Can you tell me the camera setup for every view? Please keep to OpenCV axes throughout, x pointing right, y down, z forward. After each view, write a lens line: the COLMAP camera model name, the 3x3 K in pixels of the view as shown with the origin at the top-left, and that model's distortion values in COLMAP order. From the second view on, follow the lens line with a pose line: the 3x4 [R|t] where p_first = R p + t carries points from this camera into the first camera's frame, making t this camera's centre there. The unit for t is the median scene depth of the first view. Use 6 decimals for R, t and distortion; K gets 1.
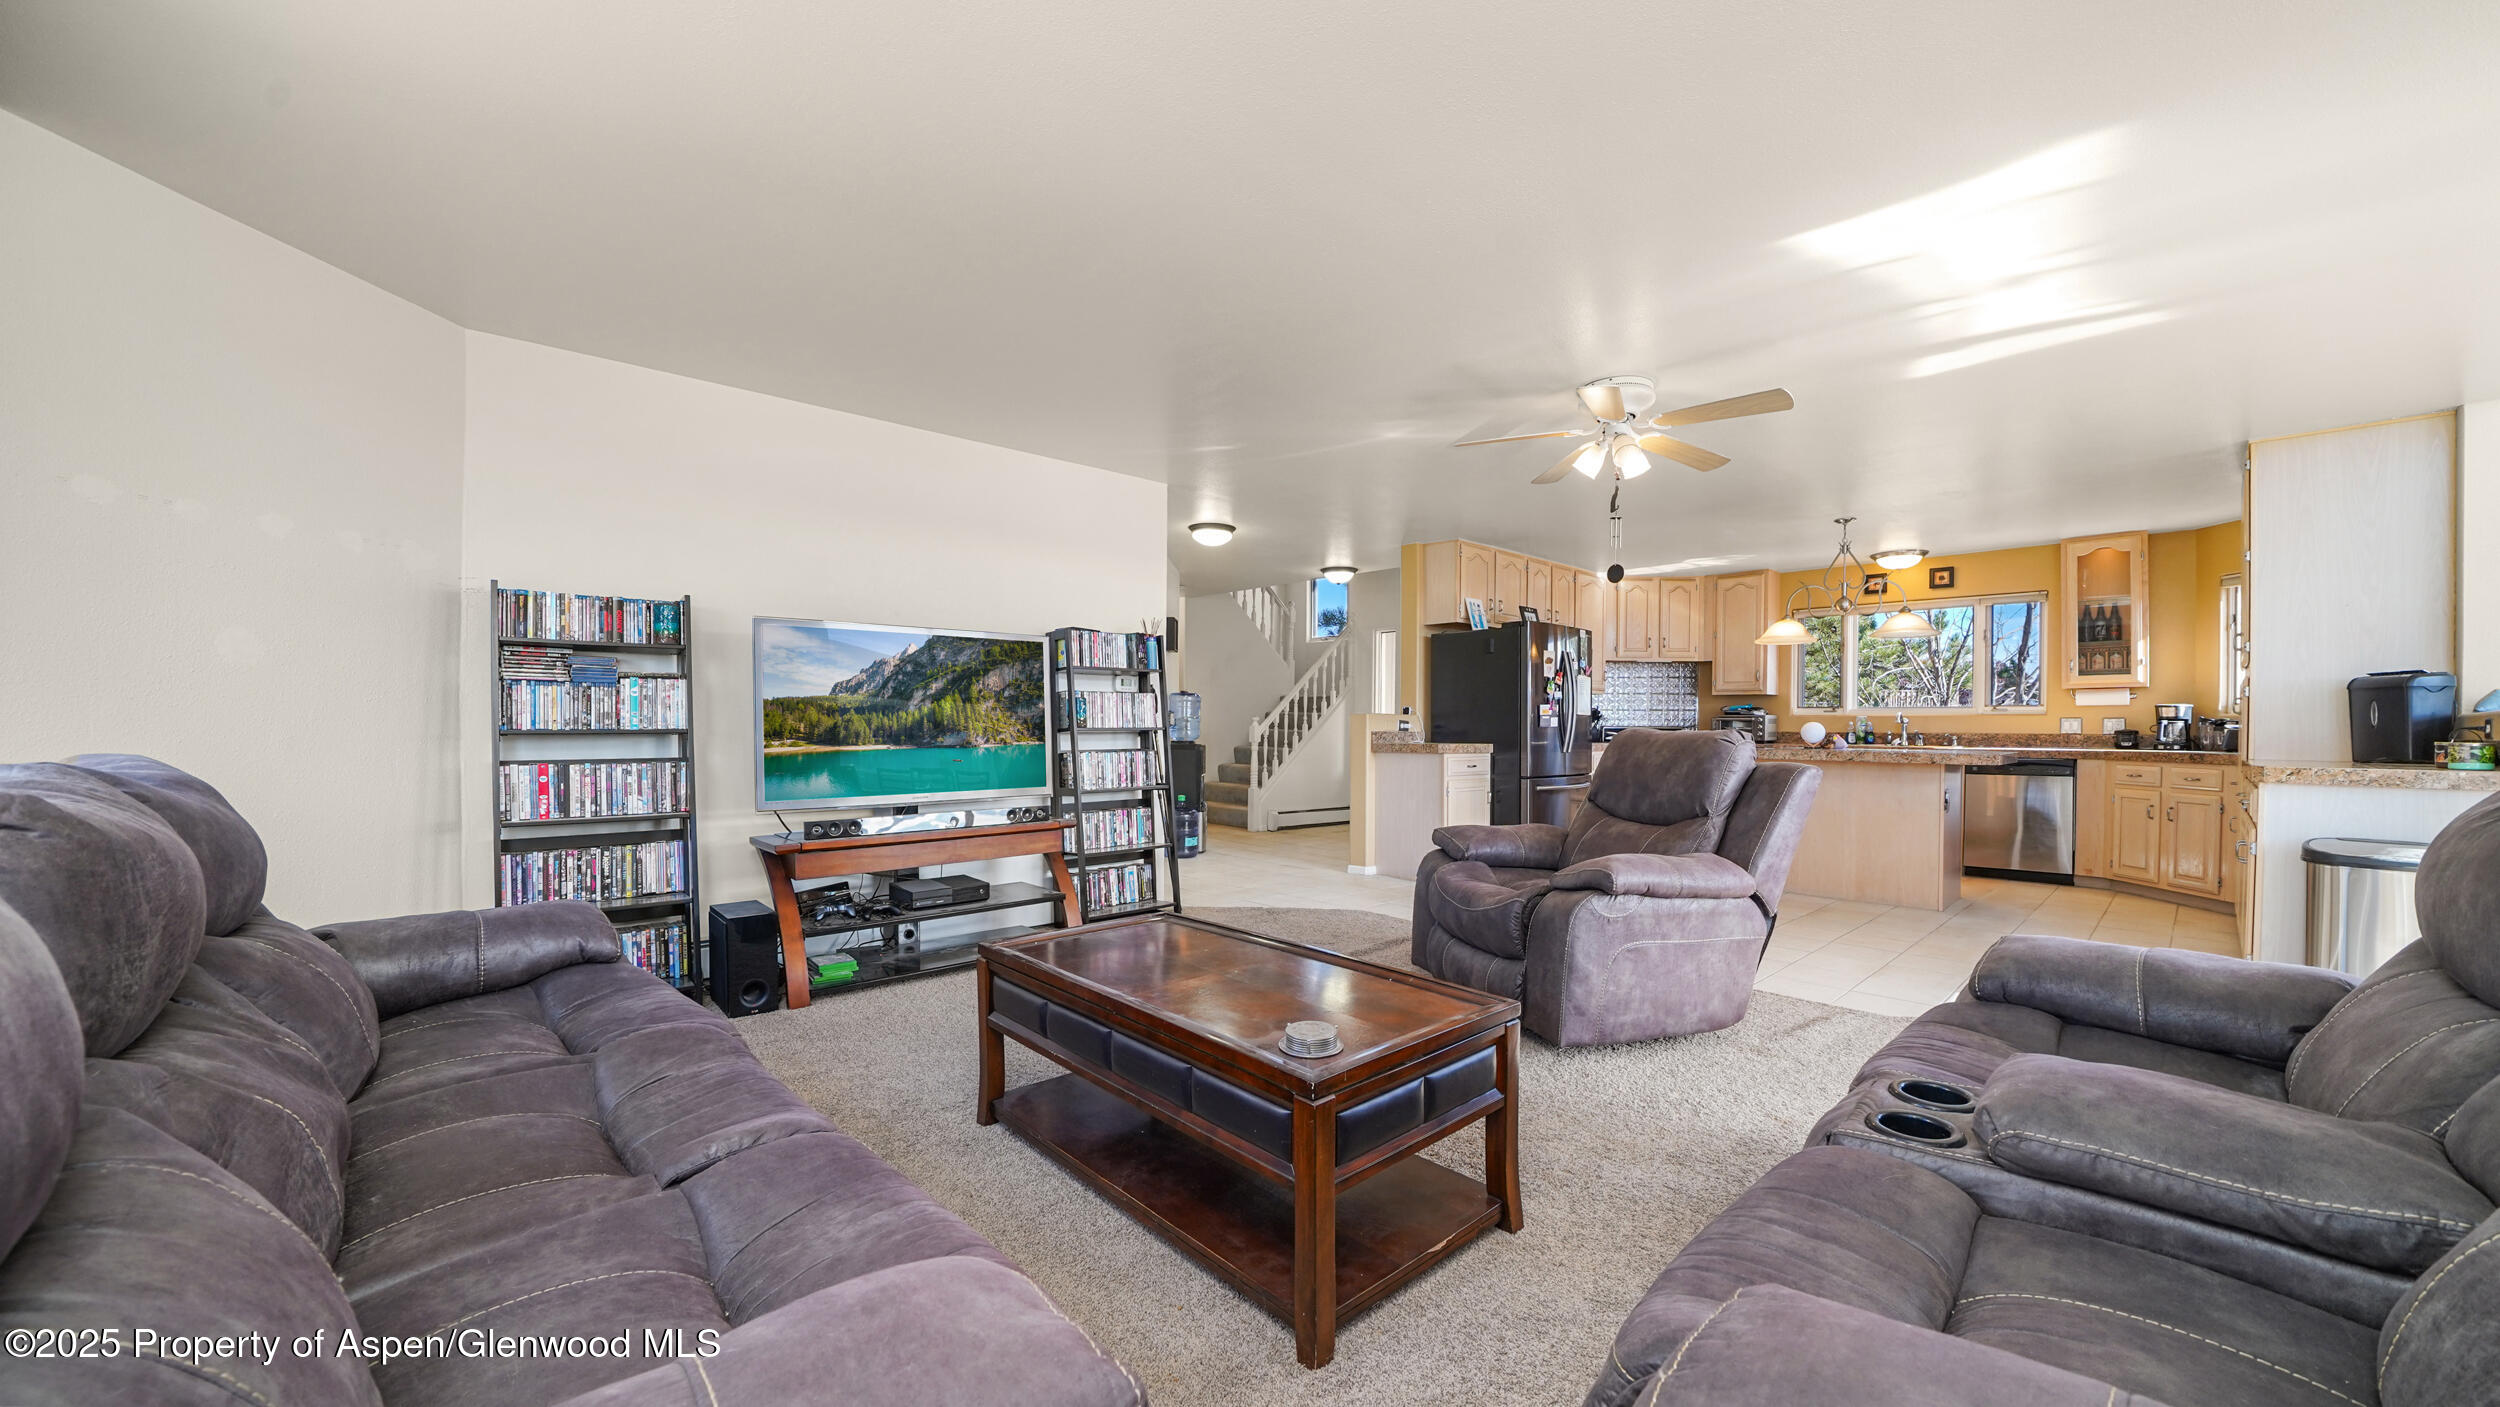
lens RADIAL K [[881.0, 0, 1255.8], [0, 881.0, 707.3], [0, 0, 1]] dist [-0.016336, -0.000393]
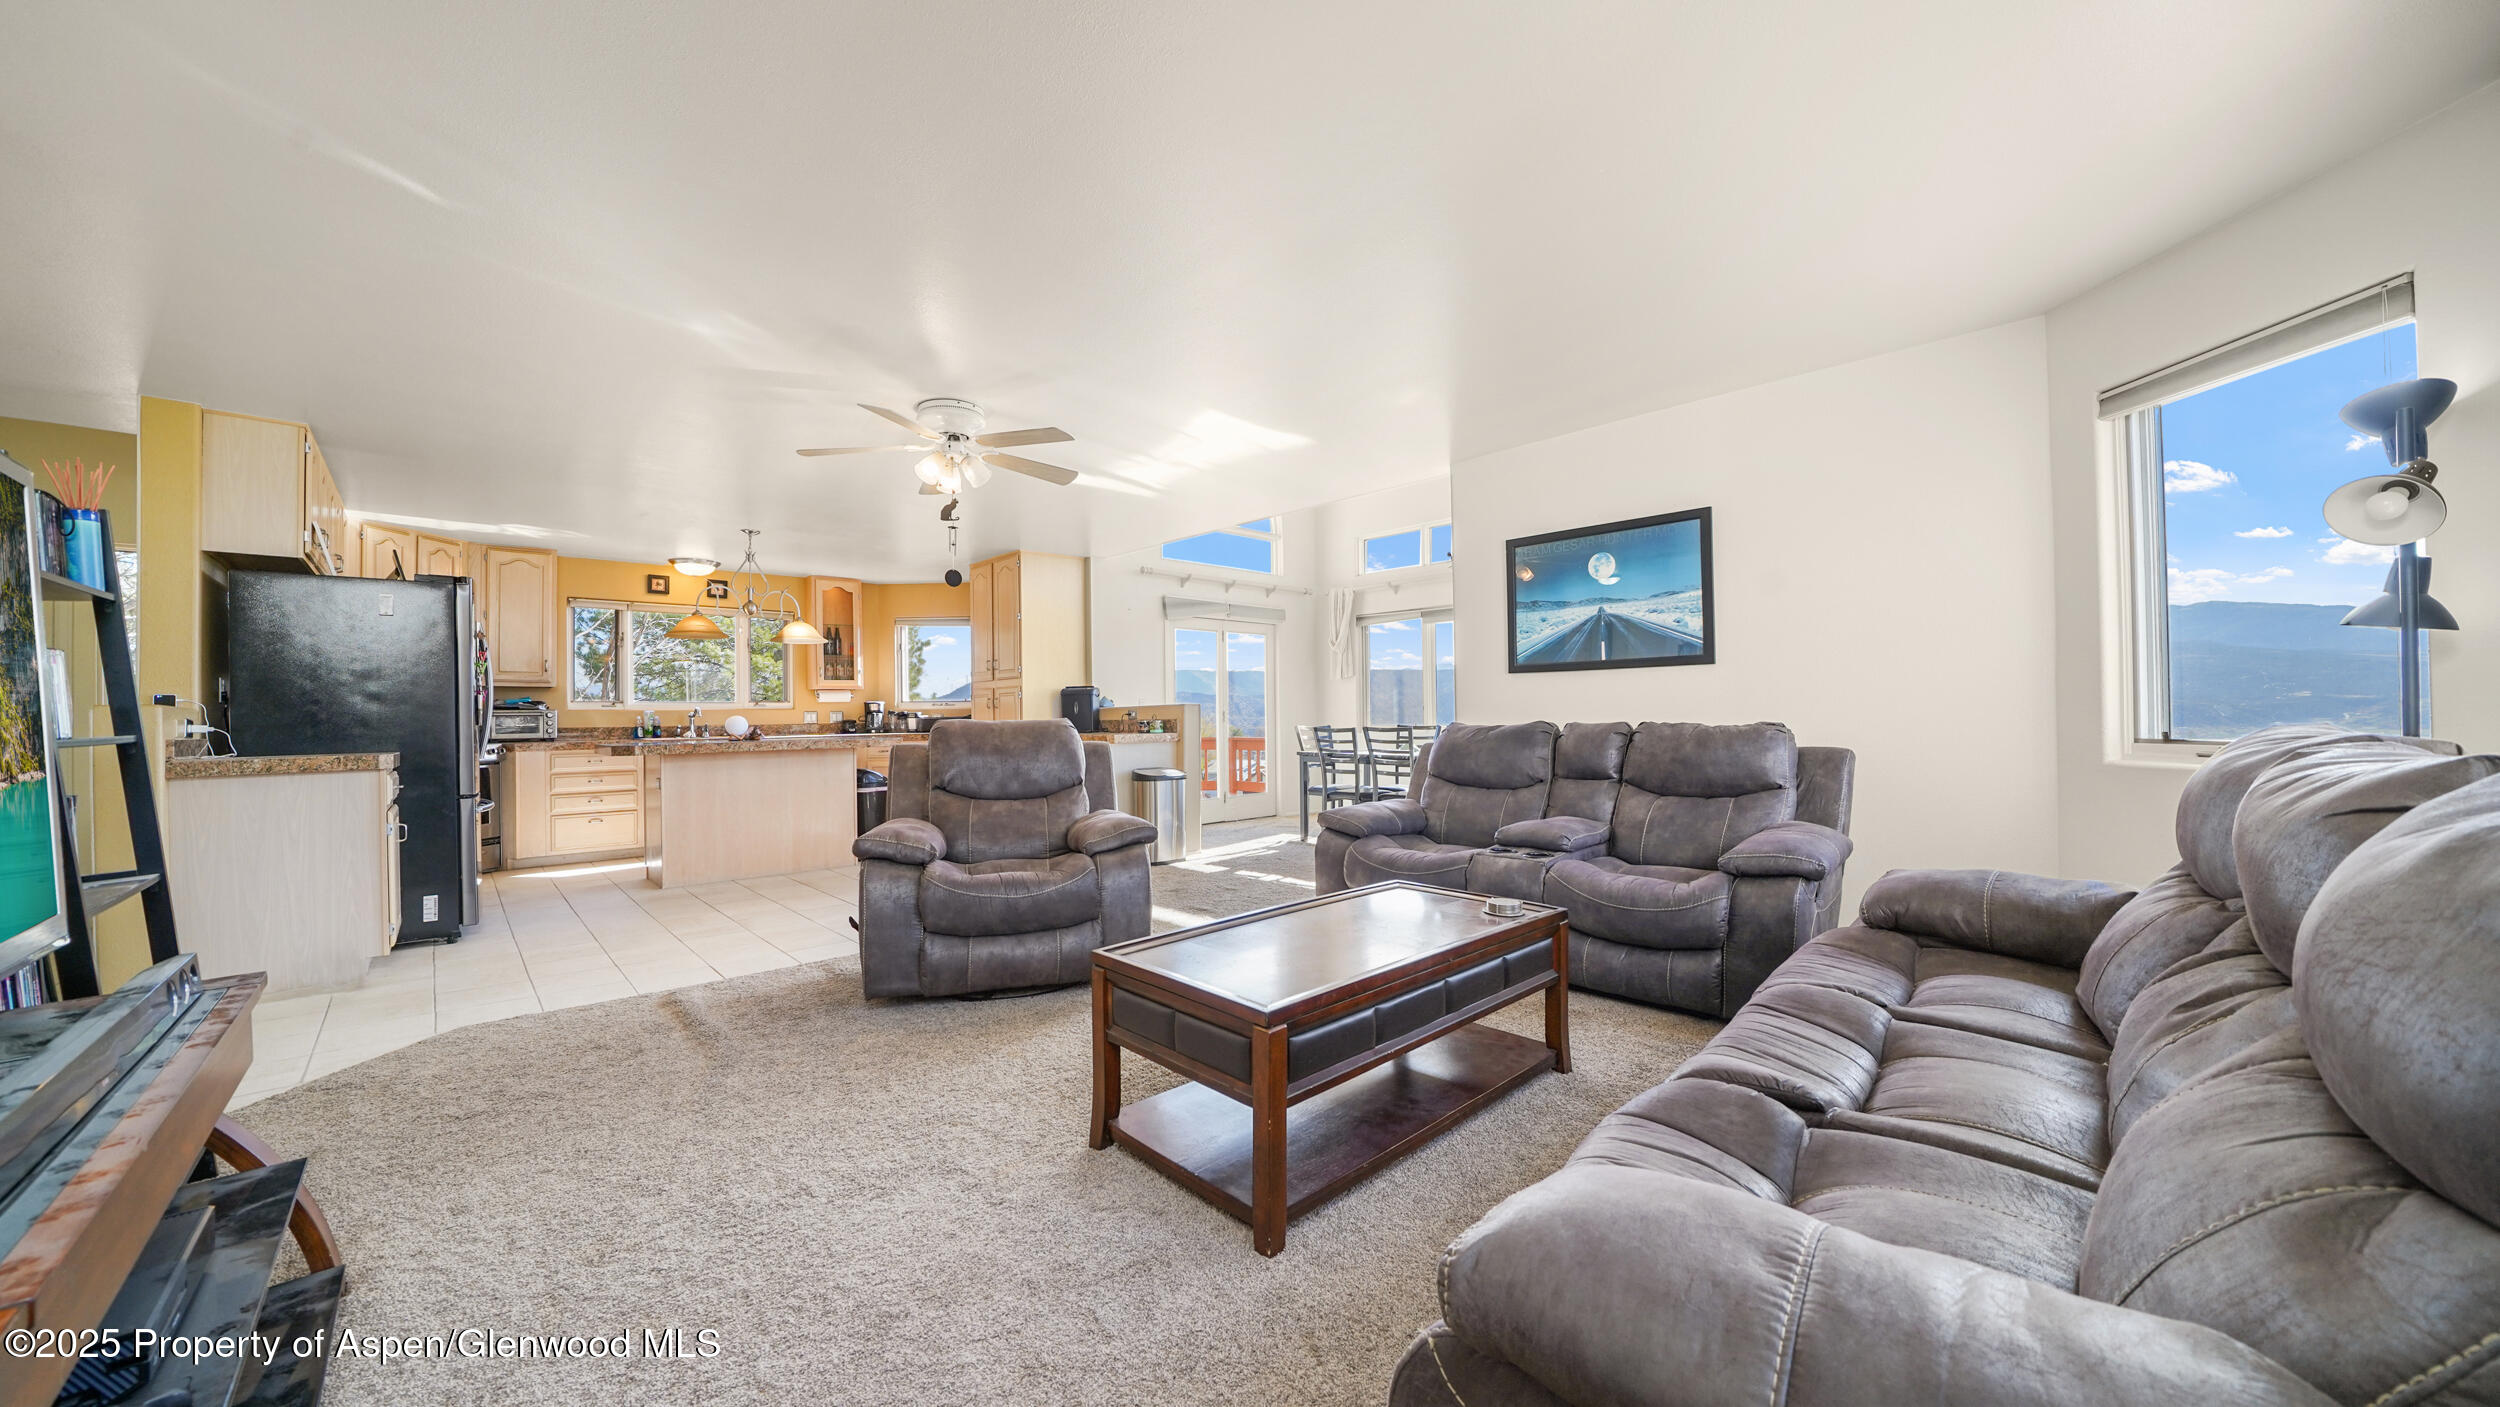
lens RADIAL K [[881.0, 0, 1254.4], [0, 881.0, 716.5], [0, 0, 1]] dist [-0.016336, -0.000393]
pose [[-0.009728, -0.006452, 0.999932, -0.401348], [-0.004622, 0.999969, 0.006407, 0.007803], [-0.999942, -0.004559, -0.009757, 0.361495]]
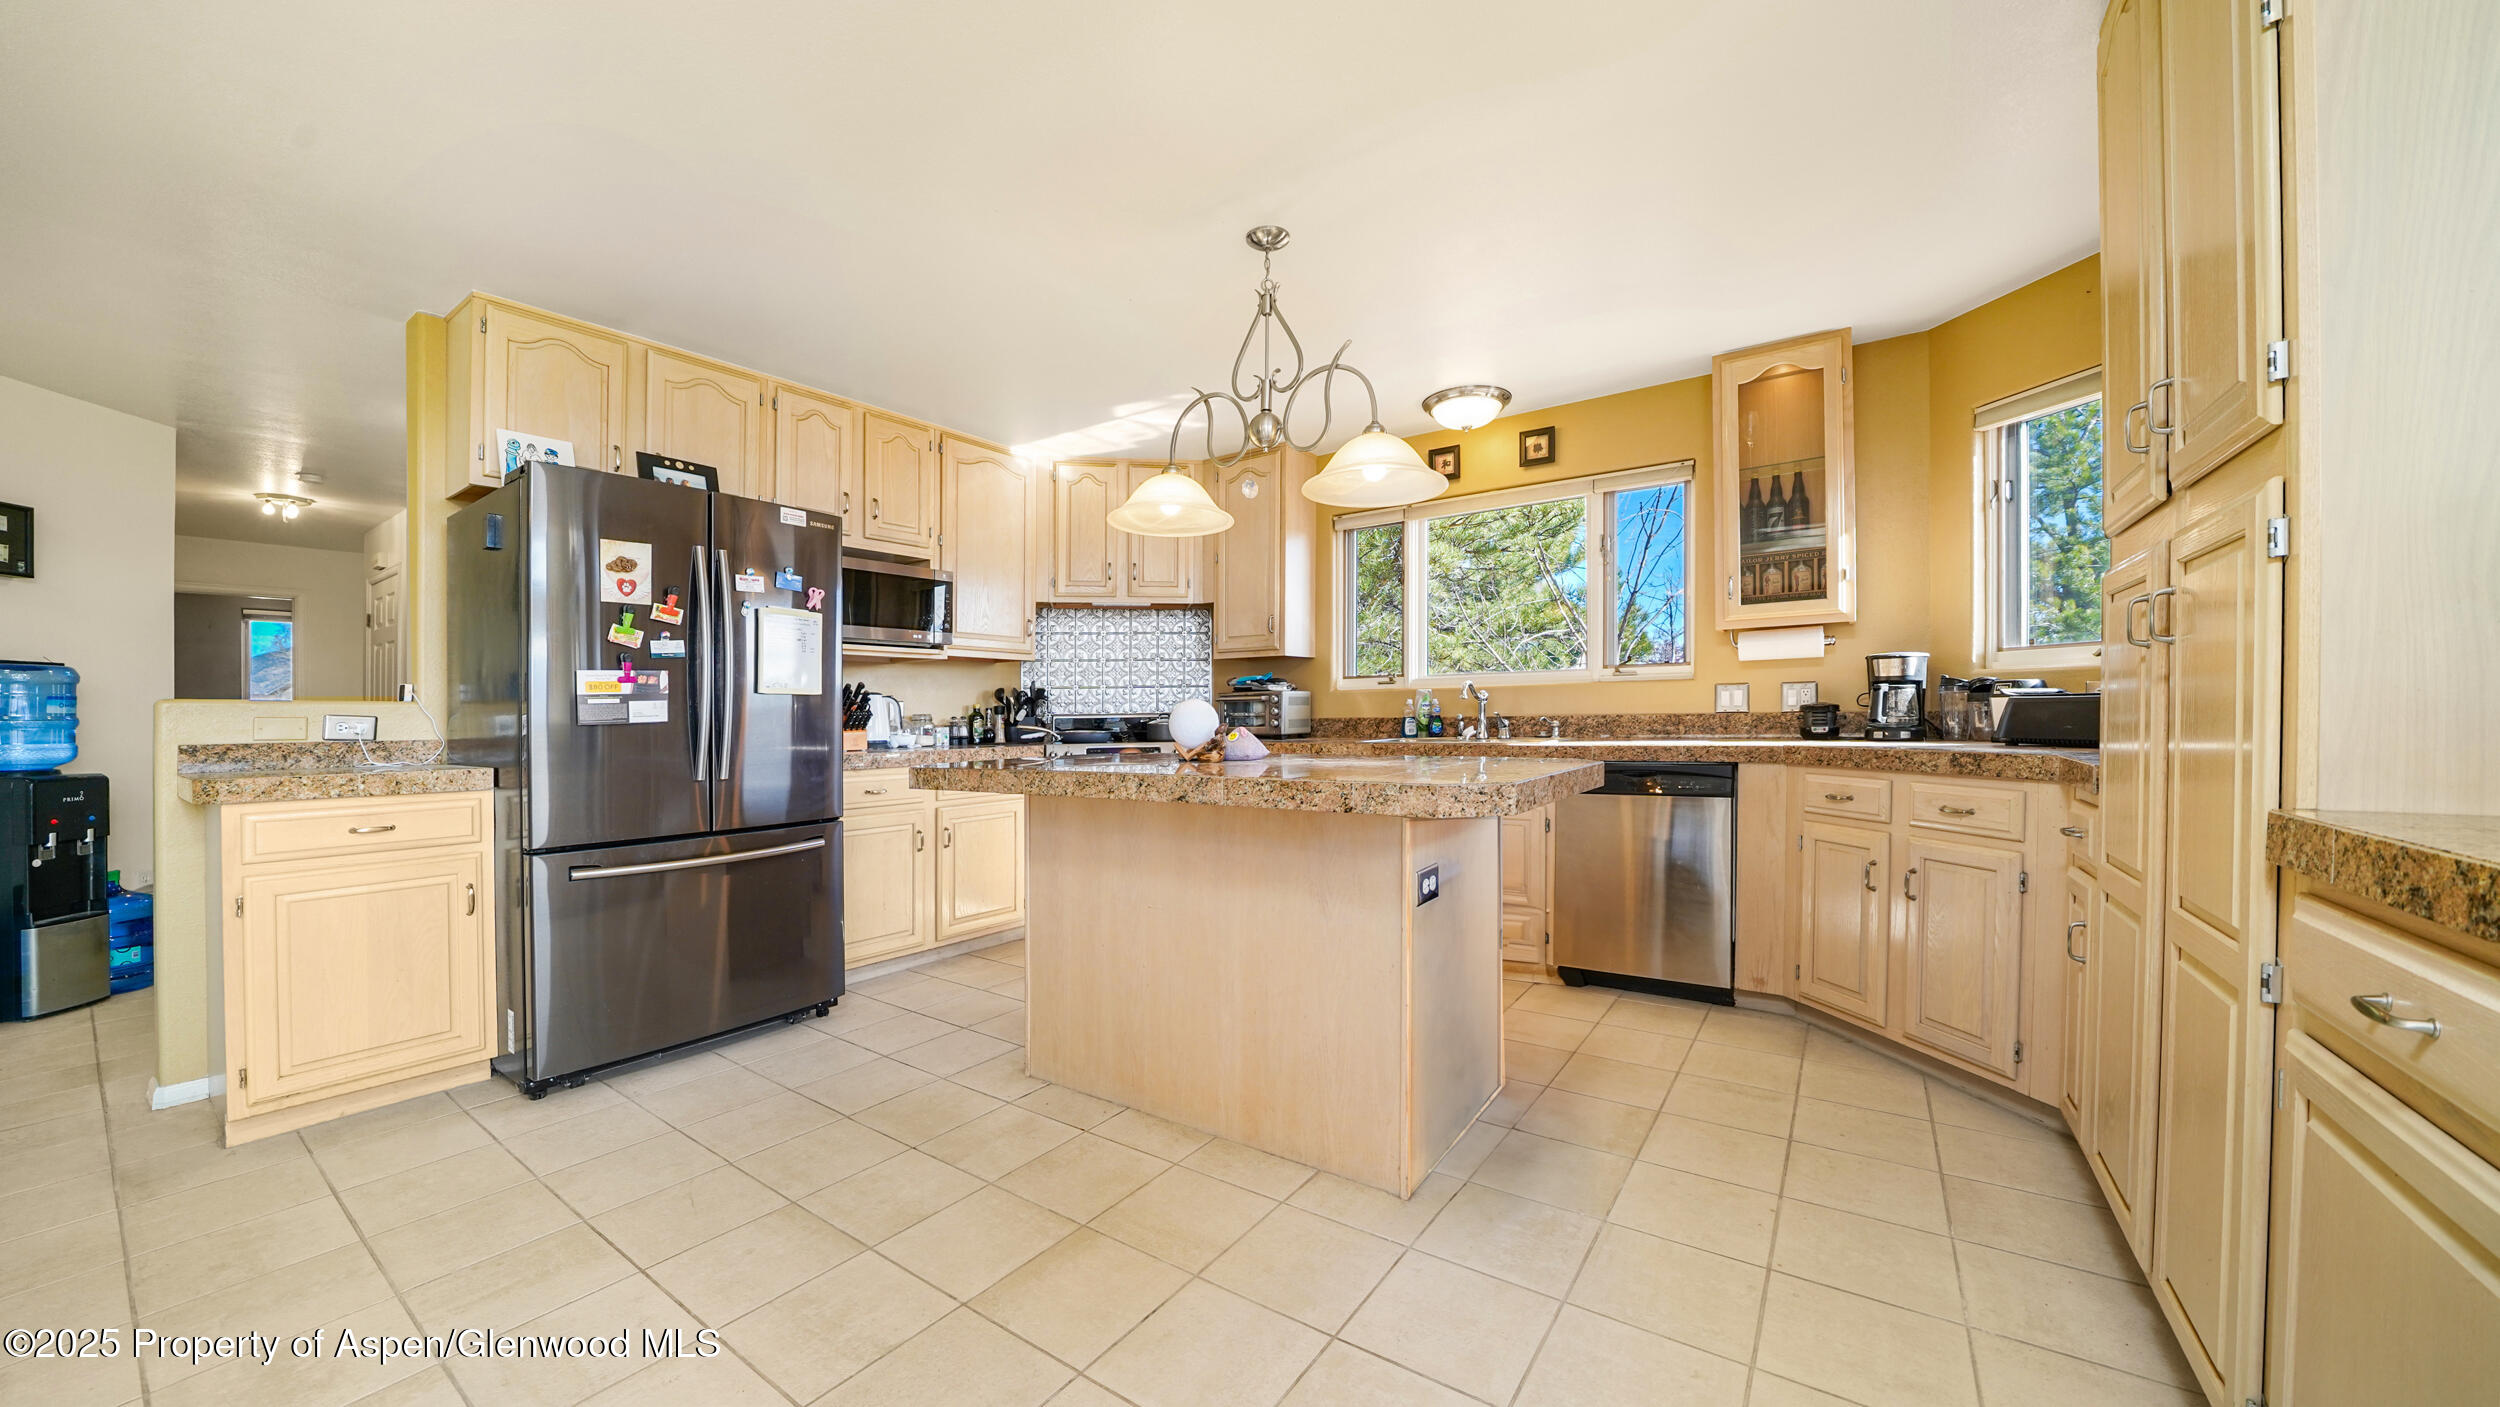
lens RADIAL K [[881.0, 0, 1228.0], [0, 881.0, 711.5], [0, 0, 1]] dist [-0.016336, -0.000393]
pose [[0.977636, -0.021910, 0.209161, 0.527896], [0.018727, 0.999677, 0.017187, 0.014507], [-0.209470, -0.012886, 0.977730, 0.541180]]
